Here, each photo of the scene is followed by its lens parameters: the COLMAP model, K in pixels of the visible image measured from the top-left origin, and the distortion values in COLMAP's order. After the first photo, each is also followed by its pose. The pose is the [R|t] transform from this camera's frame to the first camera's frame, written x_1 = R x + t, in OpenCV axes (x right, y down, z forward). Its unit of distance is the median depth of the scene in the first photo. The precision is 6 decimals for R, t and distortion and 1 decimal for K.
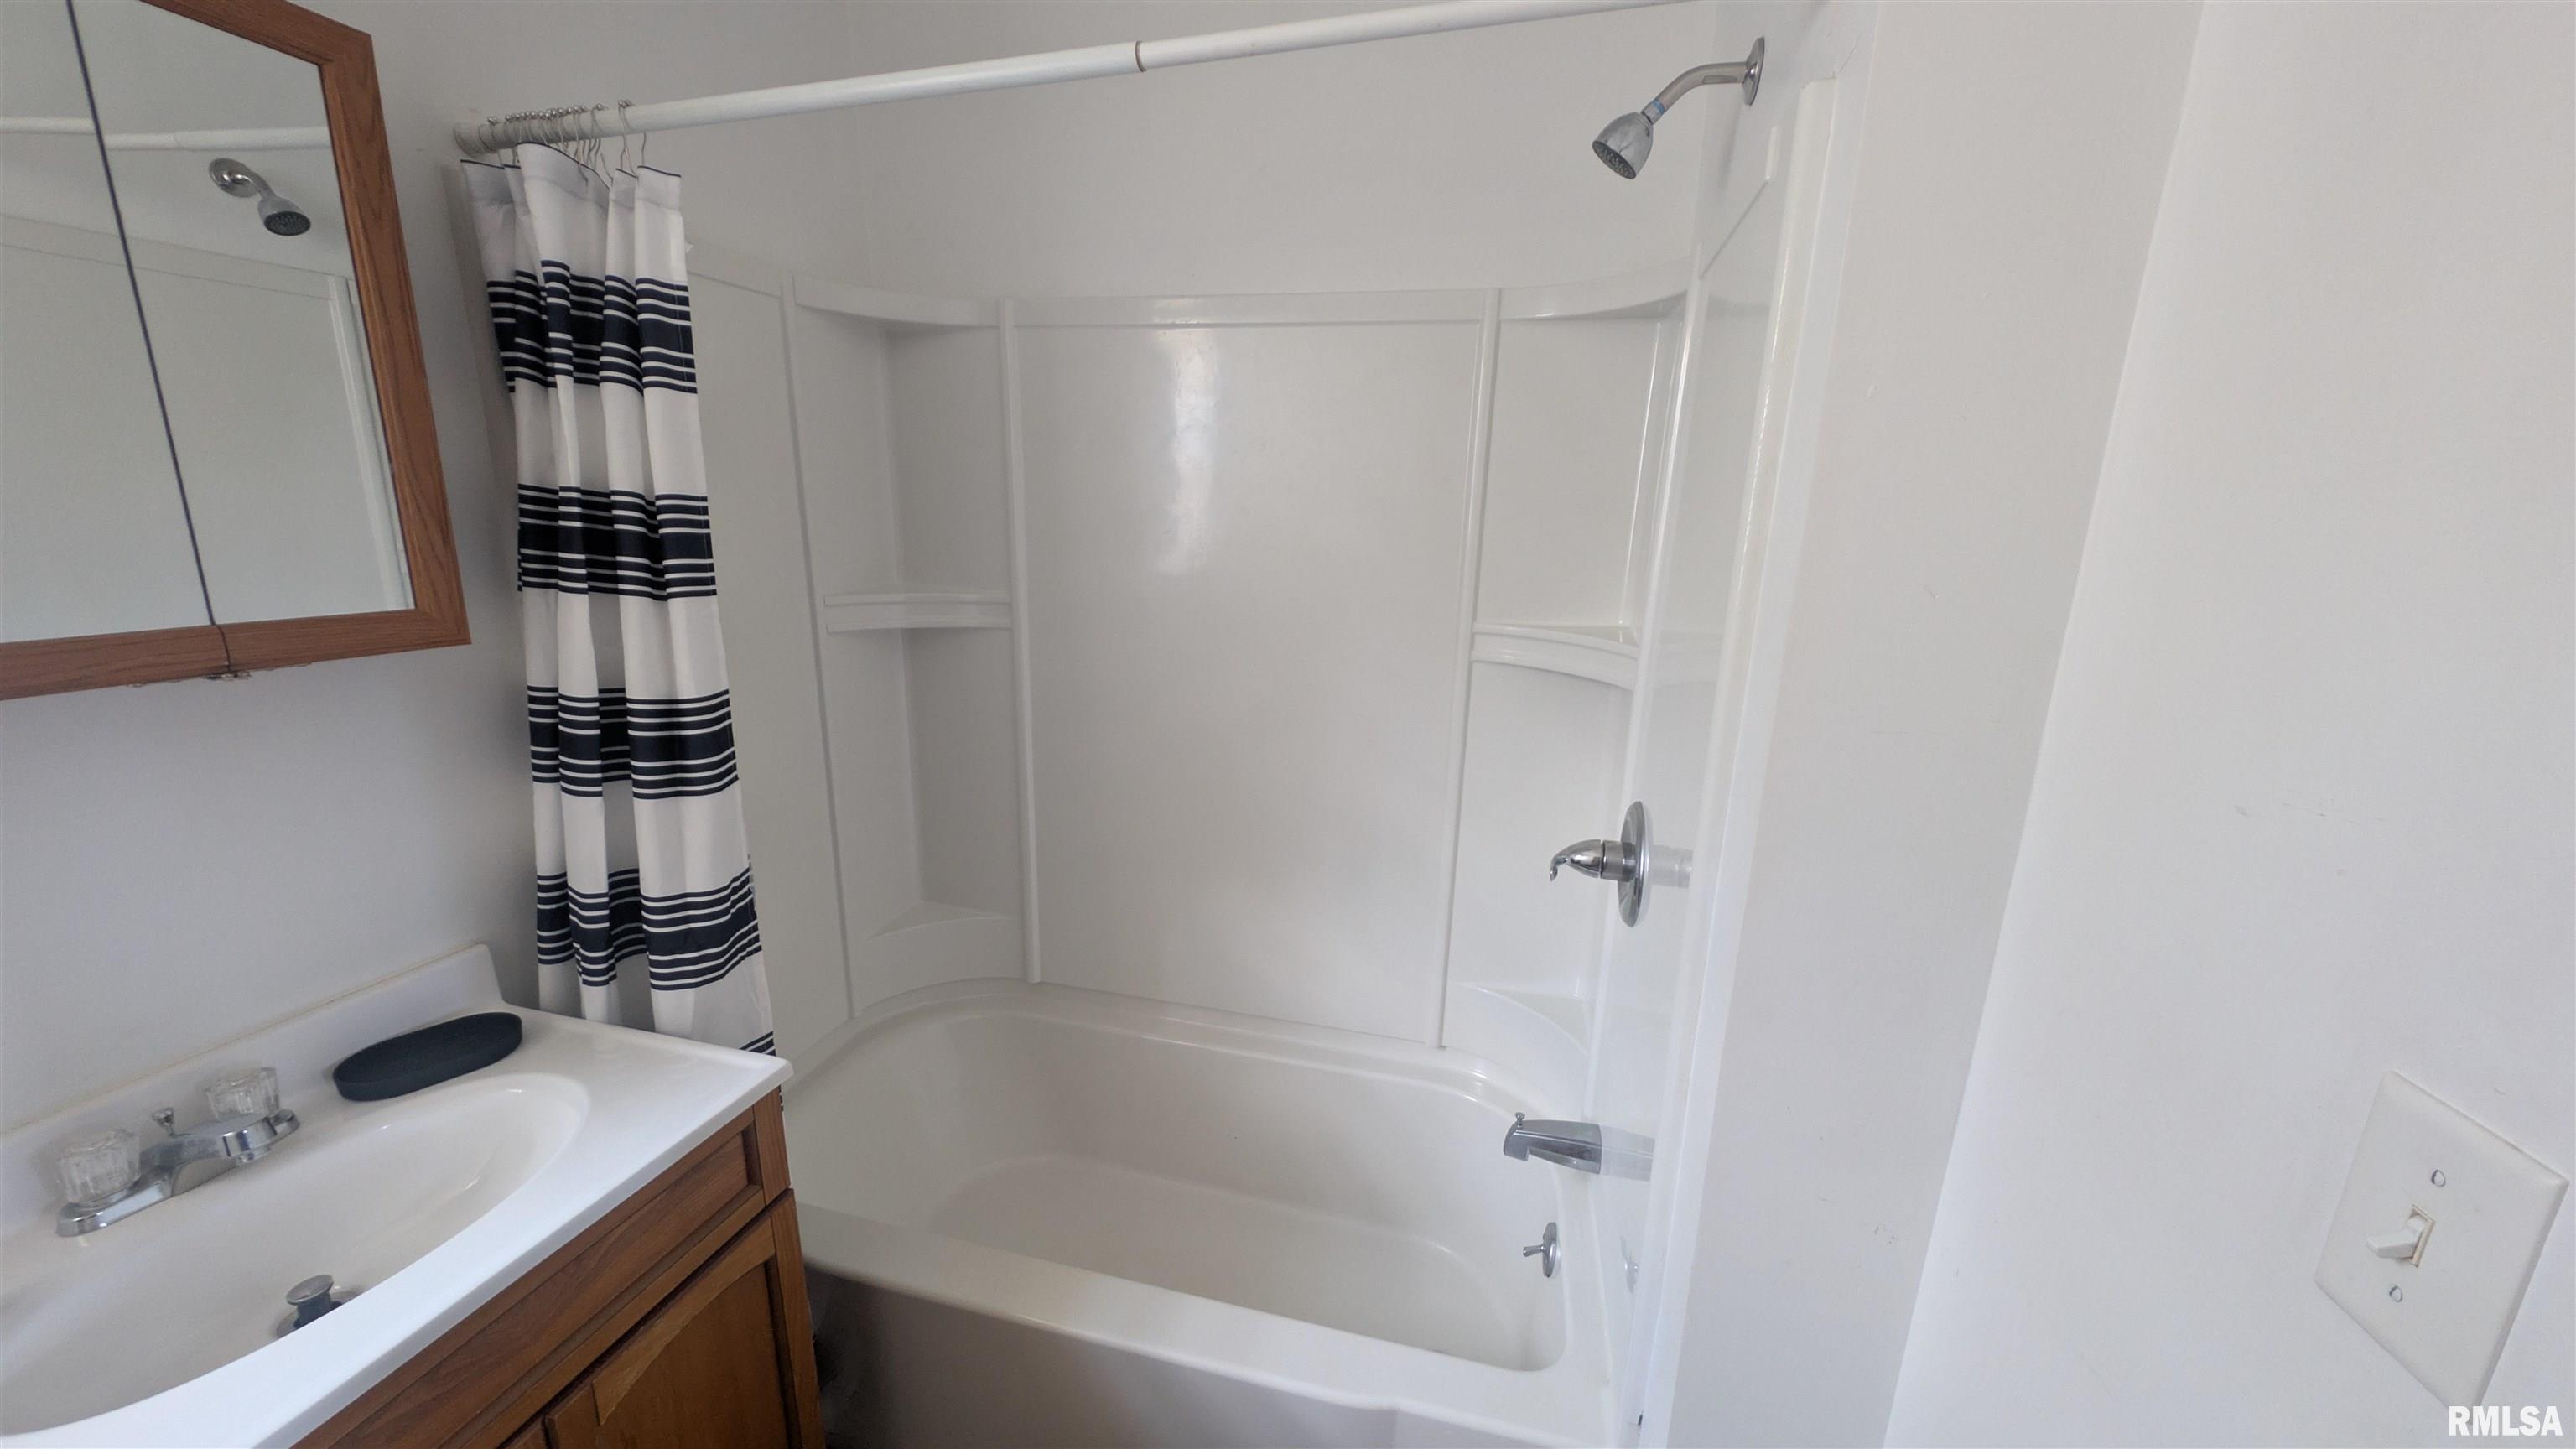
lens RADIAL K [[907.6, 0, 1279.7], [0, 907.6, 729.3], [0, 0, 1]] dist [-0.001265, 0.000602]
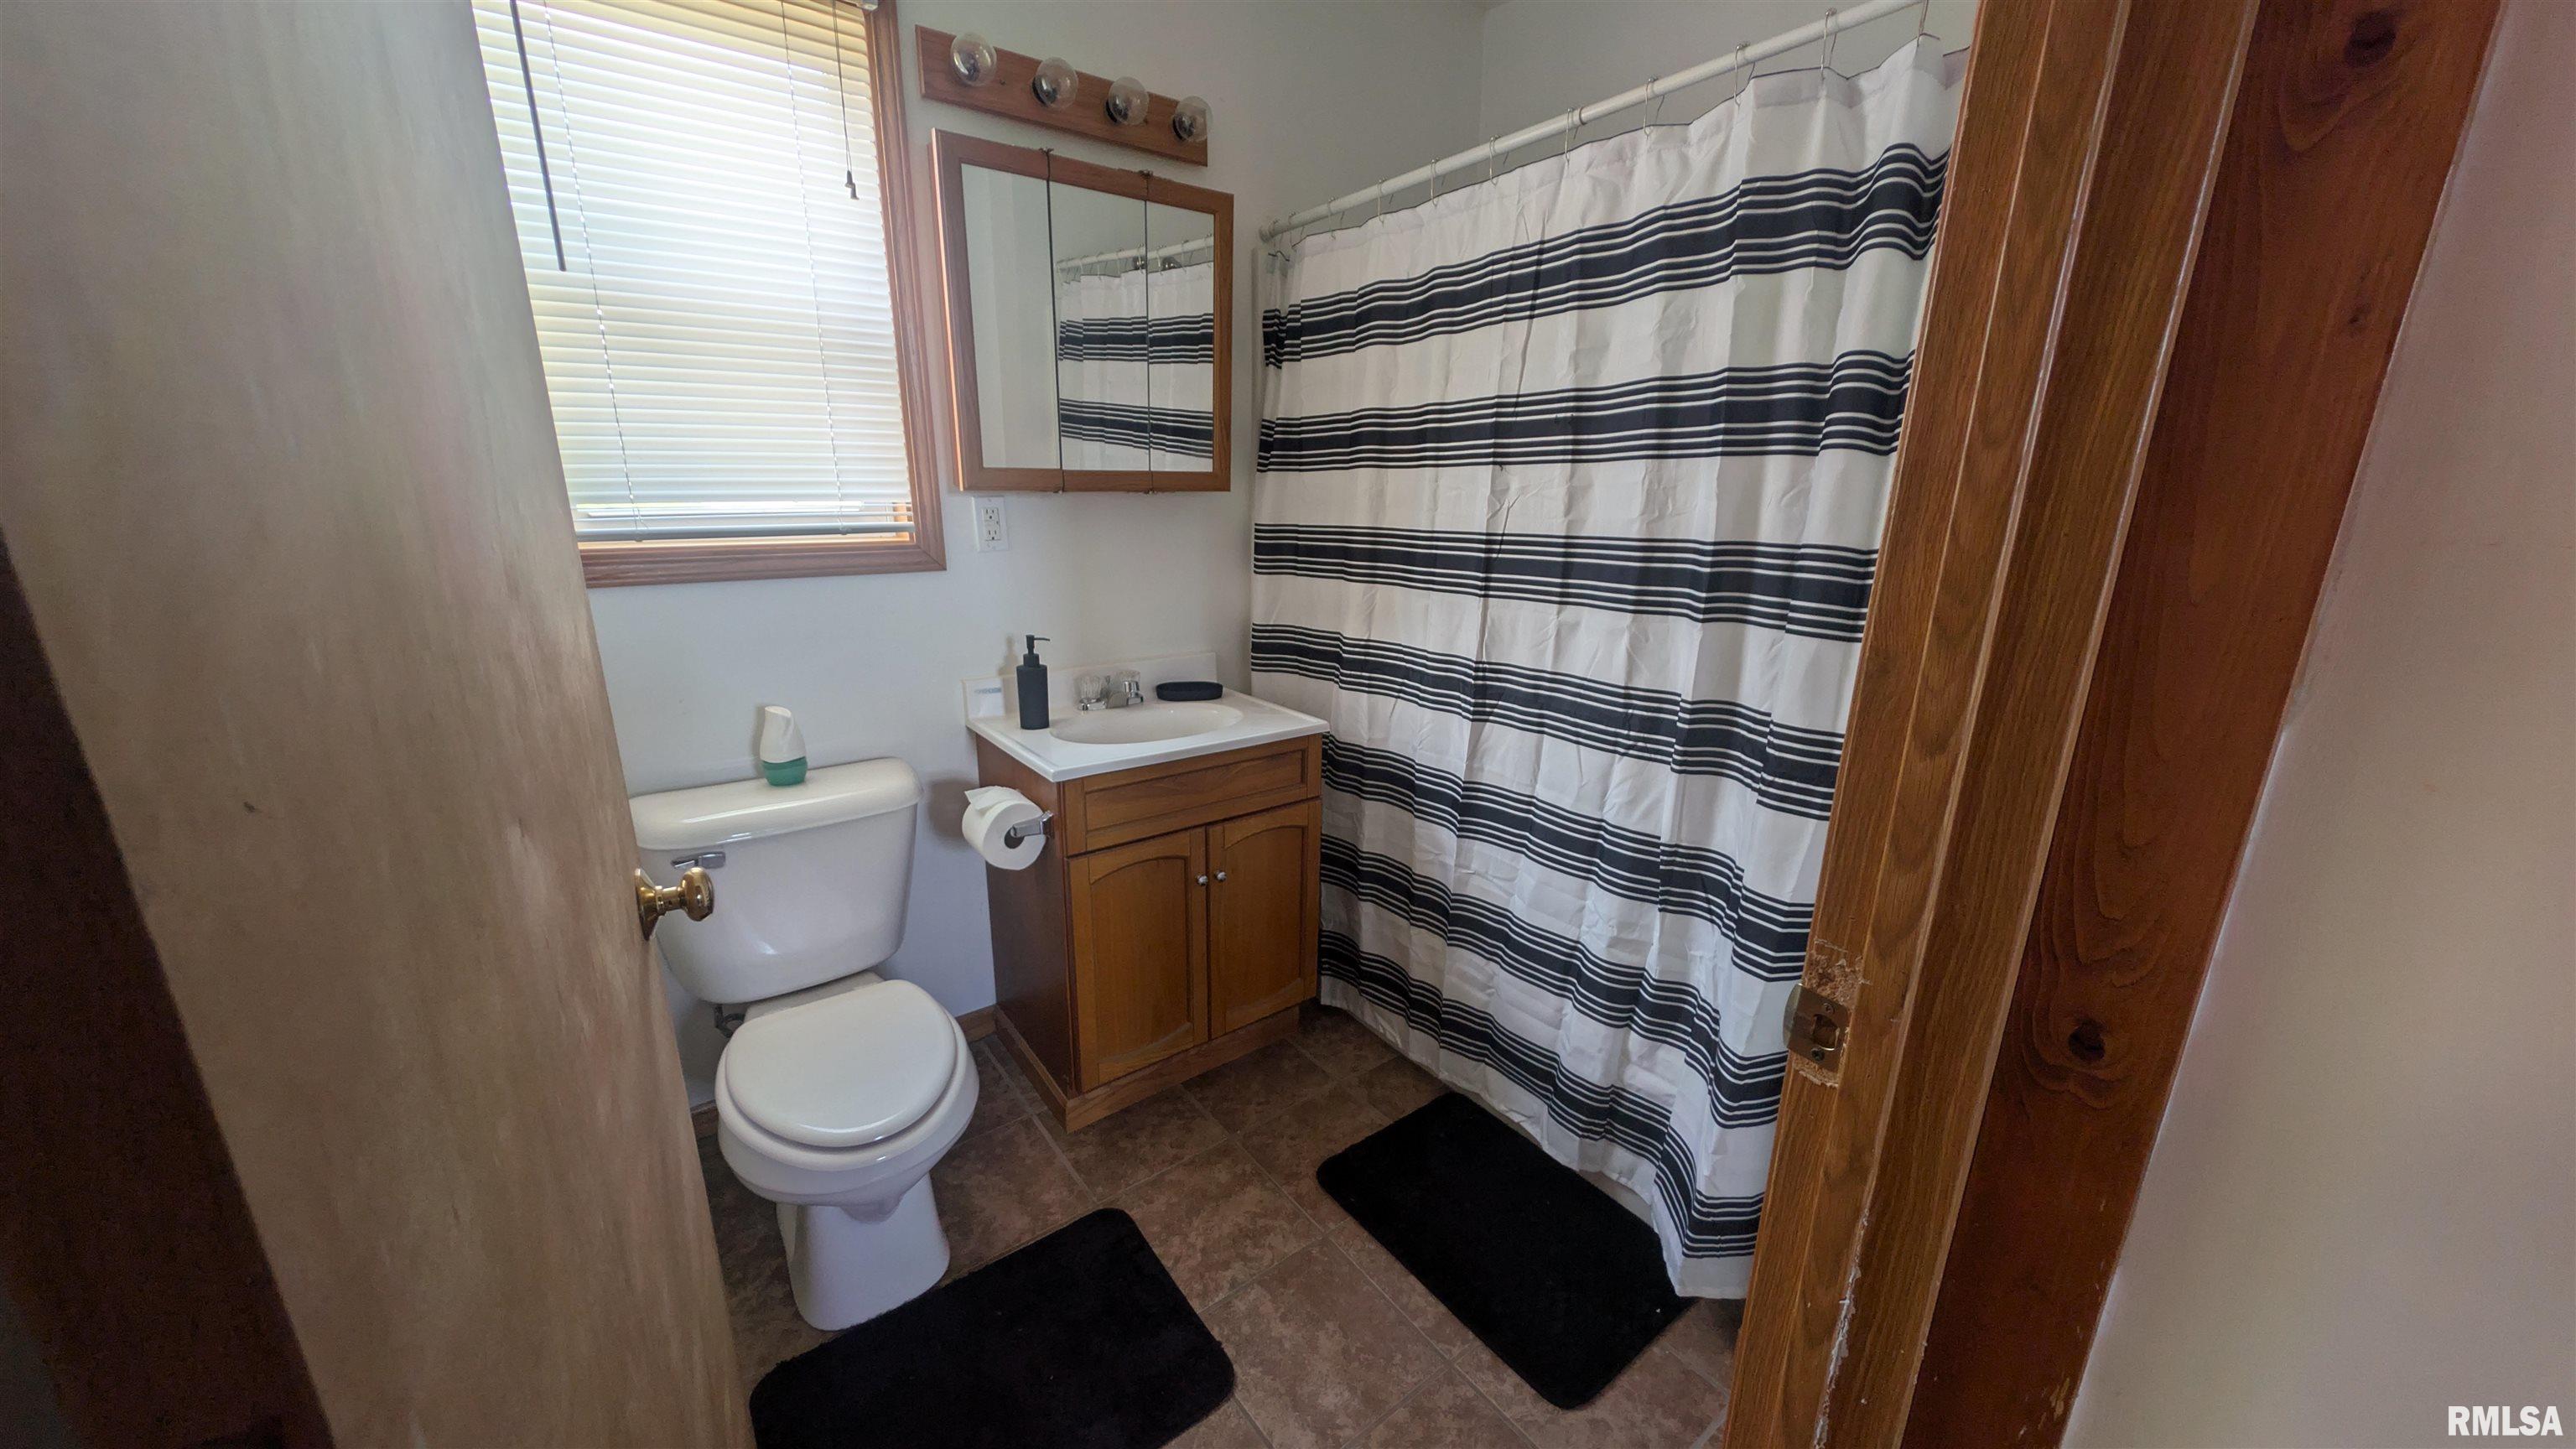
lens RADIAL K [[907.6, 0, 1280.2], [0, 907.6, 731.9], [0, 0, 1]] dist [-0.001265, 0.000602]
pose [[0.778816, 0.153540, -0.608171, 0.556442], [-0.139351, 0.987701, 0.070905, 0.297204], [0.611578, 0.029527, 0.790633, -0.563638]]
